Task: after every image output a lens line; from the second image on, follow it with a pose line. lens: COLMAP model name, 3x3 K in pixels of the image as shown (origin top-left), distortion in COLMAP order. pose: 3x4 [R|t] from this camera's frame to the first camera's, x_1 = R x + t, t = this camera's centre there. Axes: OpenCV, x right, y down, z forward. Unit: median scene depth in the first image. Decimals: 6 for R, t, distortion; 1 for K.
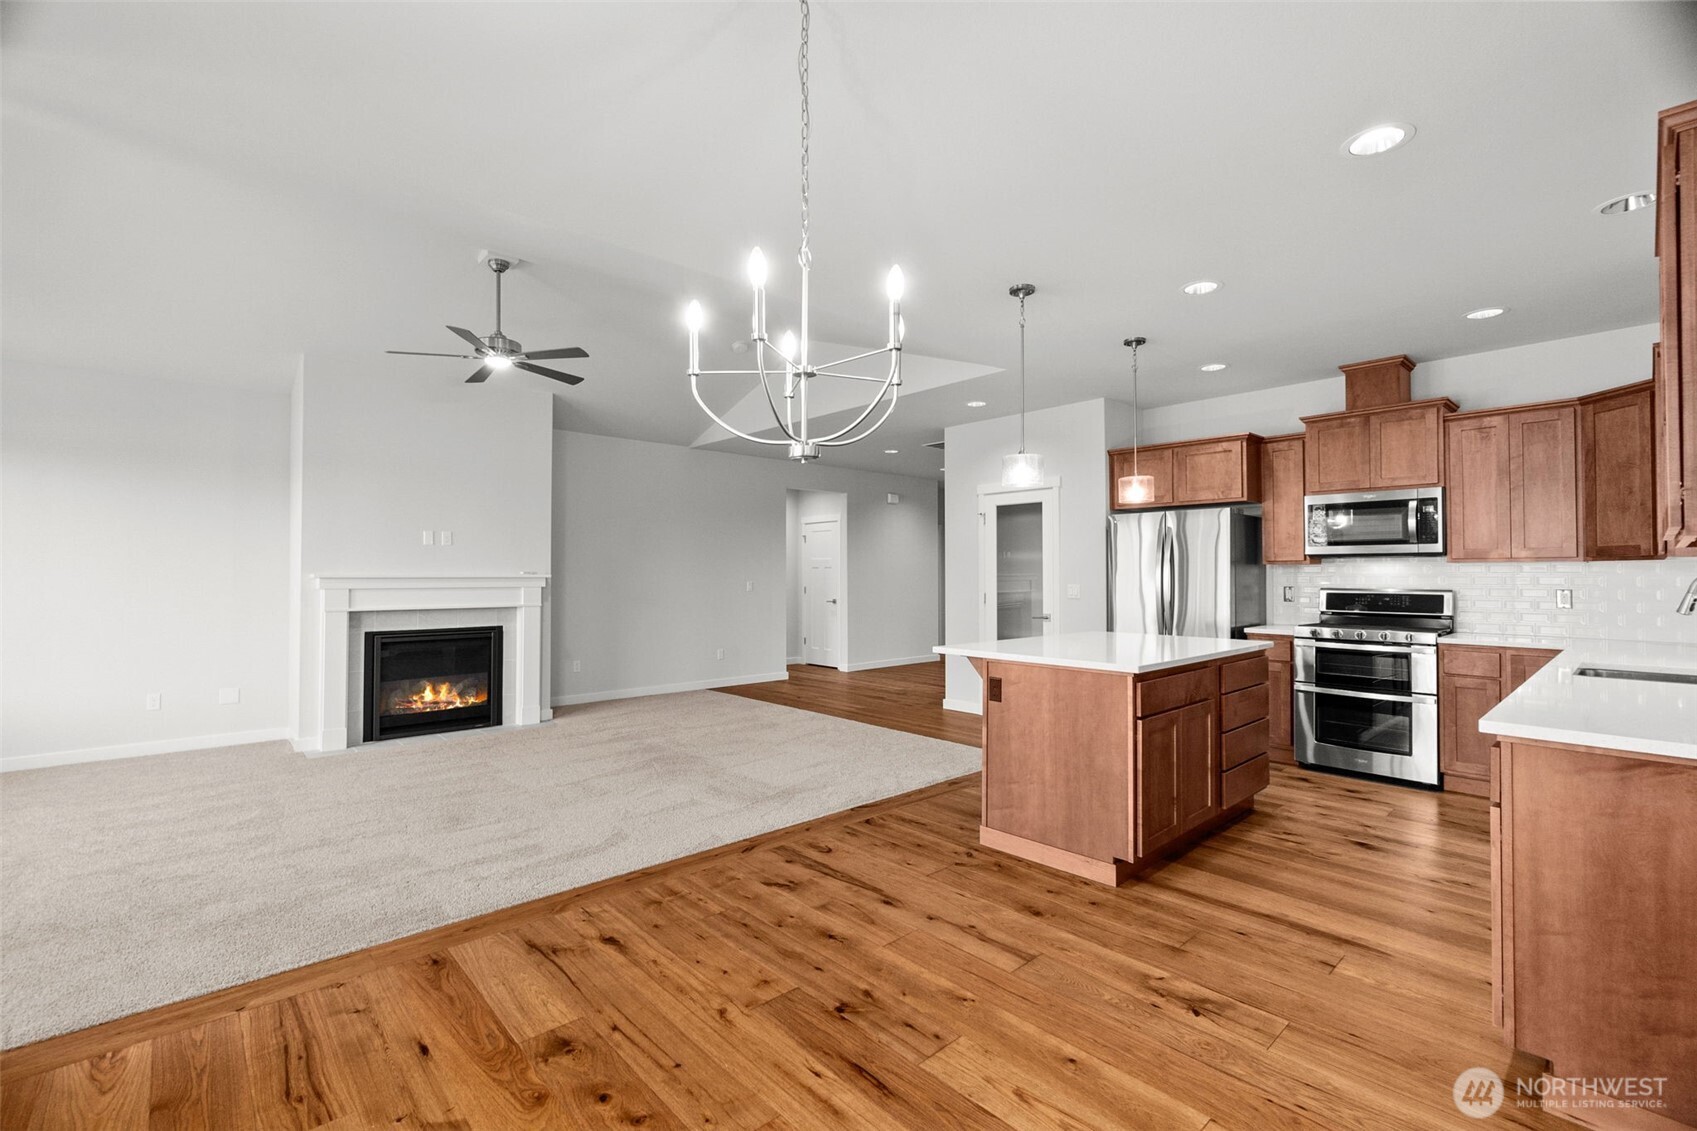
lens RADIAL K [[729.1, 0, 835.5], [0, 729.1, 566.1], [0, 0, 1]] dist [-0.000704, 0.000088]
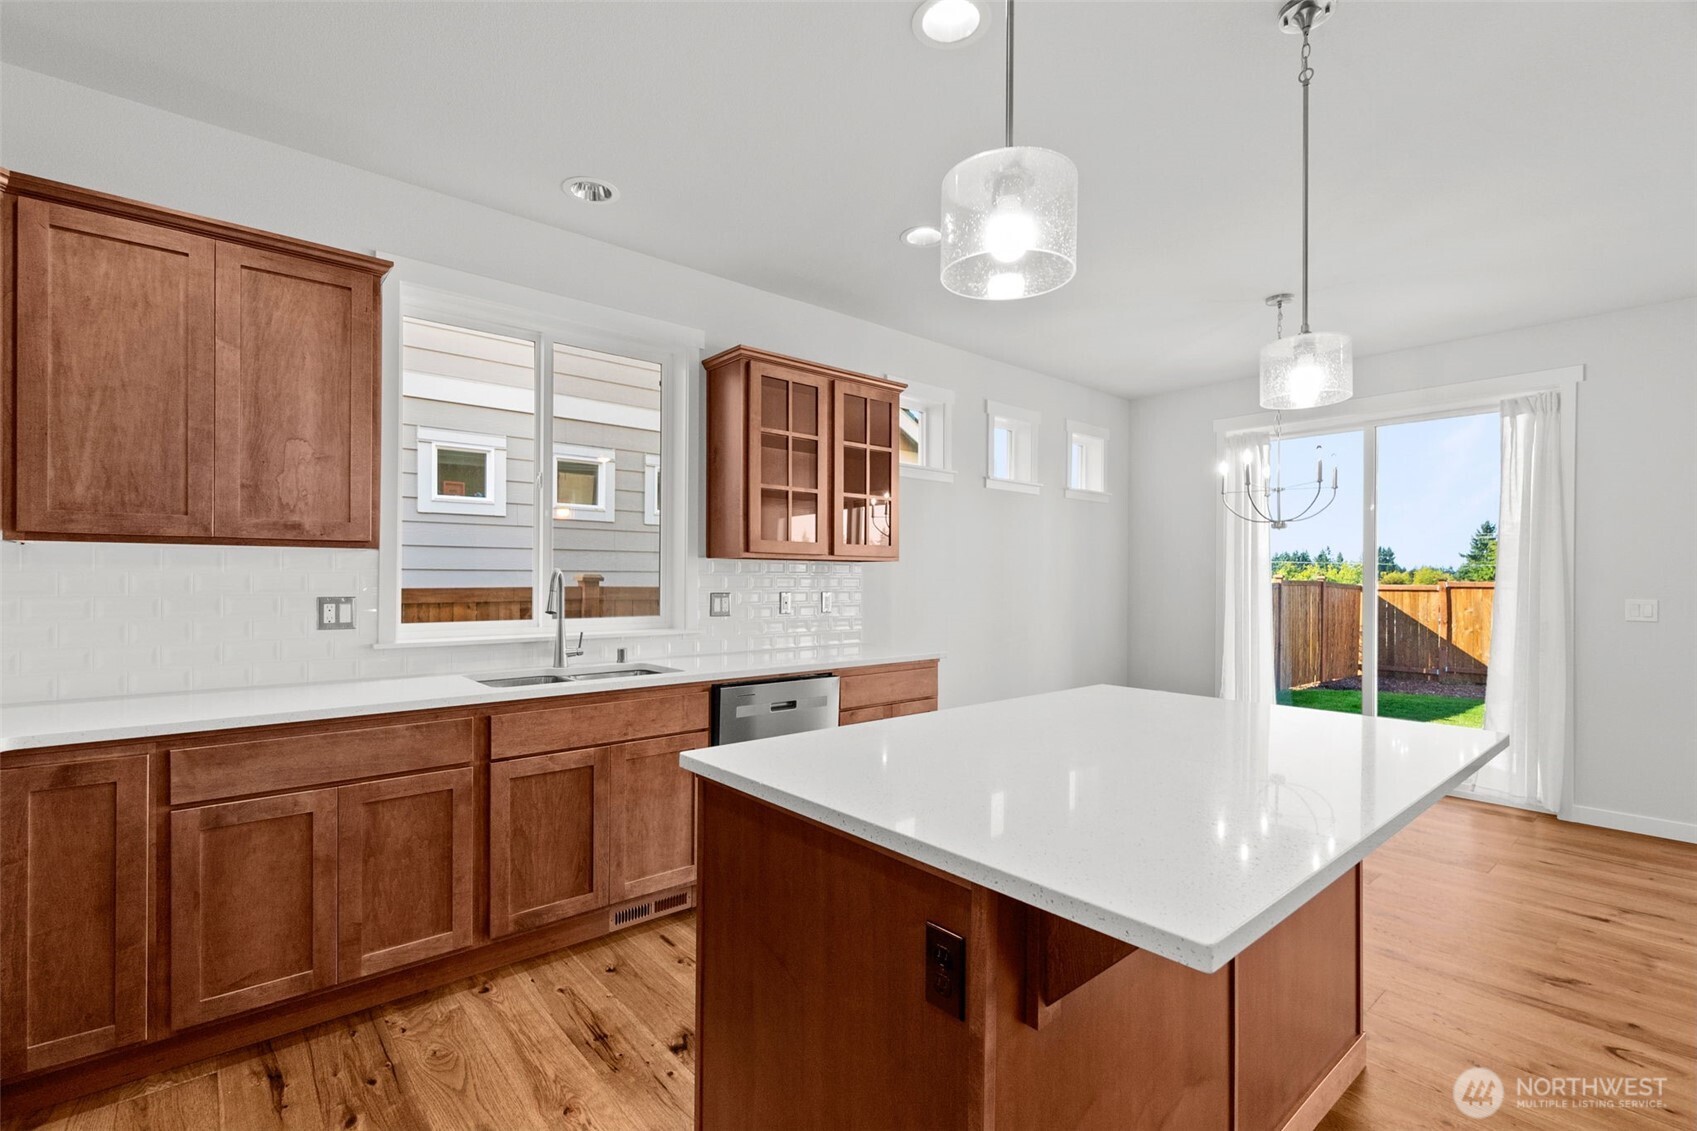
lens RADIAL K [[749.4, 0, 849.0], [0, 749.4, 576.7], [0, 0, 1]] dist [0.001026, -0.000487]
pose [[-0.999896, -0.003498, 0.014016, 0.534445], [-0.003692, 0.999897, -0.013844, 0.021736], [-0.013966, -0.013894, -0.999806, 1.451801]]
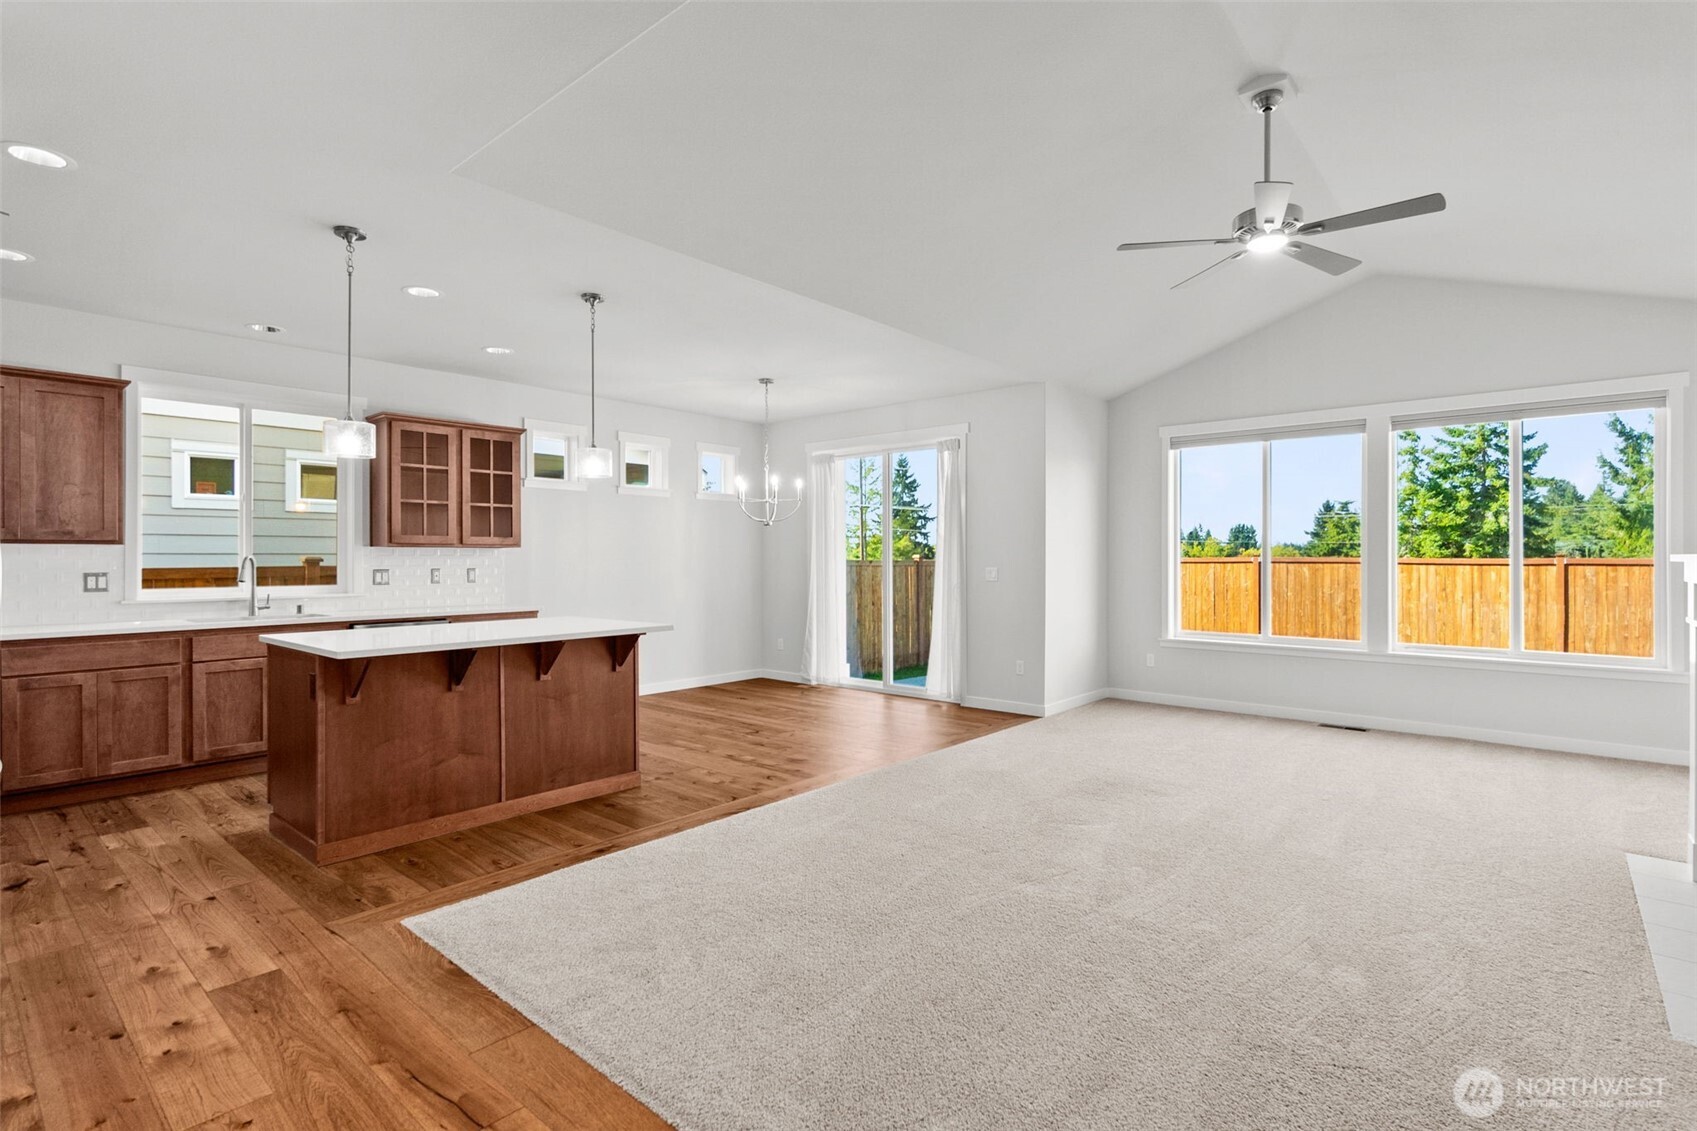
lens RADIAL K [[802.0, 0, 840.3], [0, 802.0, 556.8], [0, 0, 1]] dist [-0.000723, 0.001223]
pose [[-0.991735, 0.002091, -0.128283, 0.037914], [0.003666, 0.999921, -0.012035, 0.027233], [0.128248, -0.012406, -0.991665, 2.140228]]
